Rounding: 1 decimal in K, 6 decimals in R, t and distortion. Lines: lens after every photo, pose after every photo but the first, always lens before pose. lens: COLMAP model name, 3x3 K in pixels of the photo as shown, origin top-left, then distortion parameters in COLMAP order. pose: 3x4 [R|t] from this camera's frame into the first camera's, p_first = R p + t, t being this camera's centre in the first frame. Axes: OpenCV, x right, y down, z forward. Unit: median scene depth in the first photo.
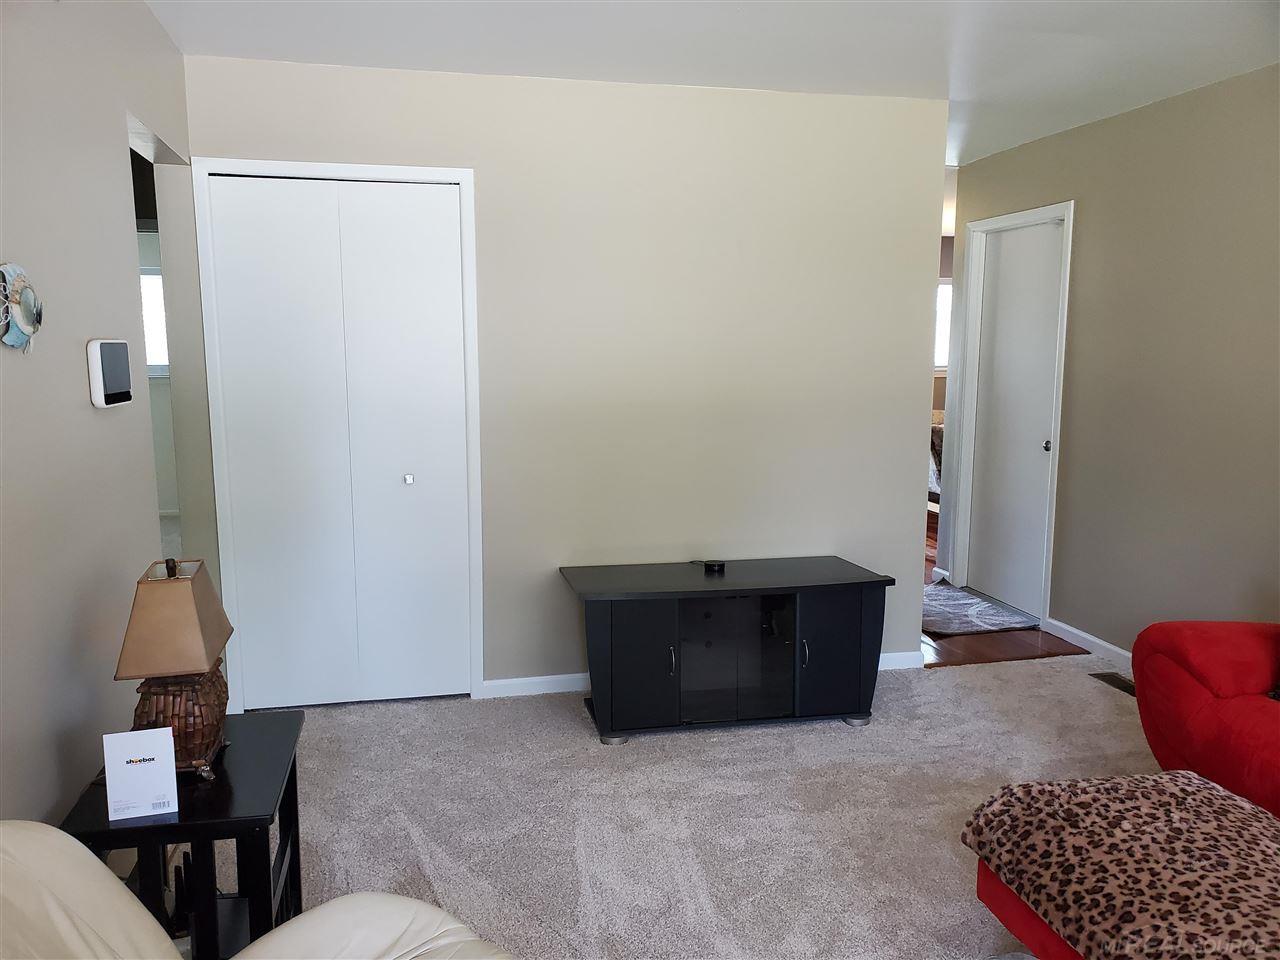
lens RADIAL K [[980.2, 0, 642.0], [0, 980.2, 502.6], [0, 0, 1]] dist [-0.002839, -0.012877]
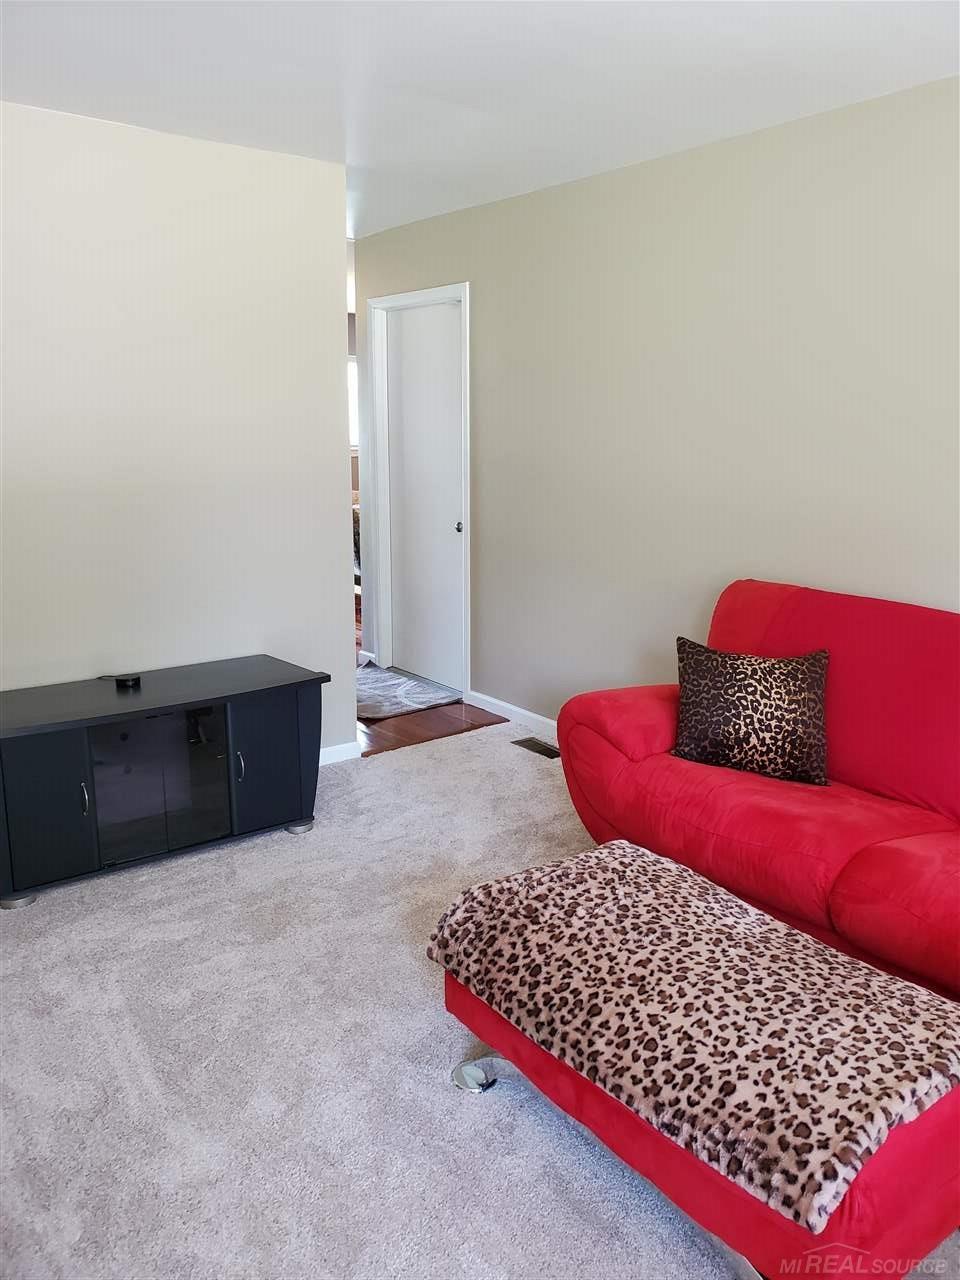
lens RADIAL K [[969.3, 0, 483.0], [0, 969.3, 636.4], [0, 0, 1]] dist [-0.005747, -0.004124]
pose [[0.905569, -0.076468, 0.417250, 0.005570], [0.049926, 0.995995, 0.074177, -0.032511], [-0.421251, -0.046341, 0.905759, 0.138550]]
